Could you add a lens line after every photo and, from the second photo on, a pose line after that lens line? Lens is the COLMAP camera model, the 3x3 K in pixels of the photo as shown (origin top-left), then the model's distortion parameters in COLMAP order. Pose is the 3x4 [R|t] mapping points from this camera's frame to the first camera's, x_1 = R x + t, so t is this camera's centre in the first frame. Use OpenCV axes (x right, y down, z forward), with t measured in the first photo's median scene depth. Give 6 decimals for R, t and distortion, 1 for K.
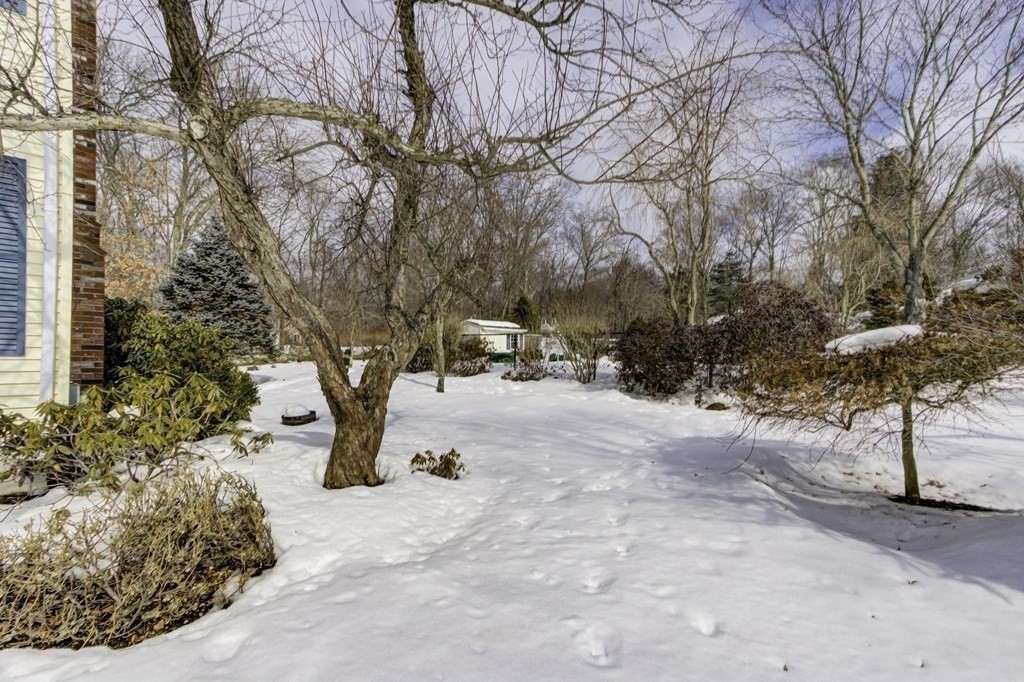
lens RADIAL K [[472.6, 0, 506.2], [0, 472.6, 349.7], [0, 0, 1]] dist [0.013756, 0.008414]
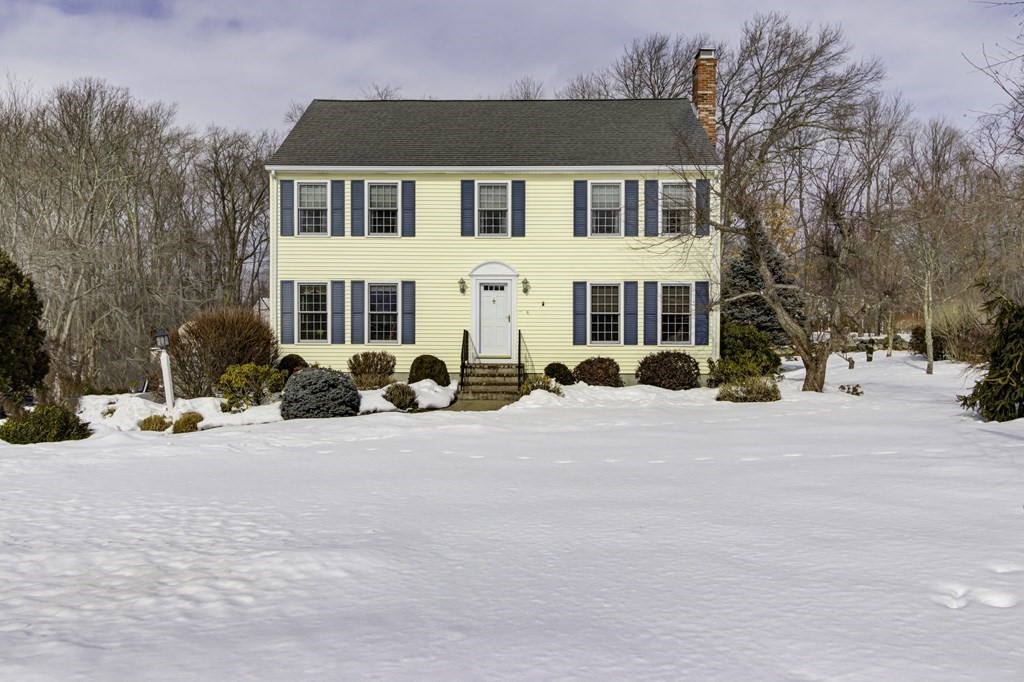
lens RADIAL K [[751.9, 0, 506.3], [0, 751.9, 340.5], [0, 0, 1]] dist [0.035911, -0.048830]
pose [[0.649092, -0.008768, -0.760660, 0.402937], [0.011581, 0.999932, -0.001644, -0.004275], [0.760622, -0.007743, 0.649149, -0.688990]]
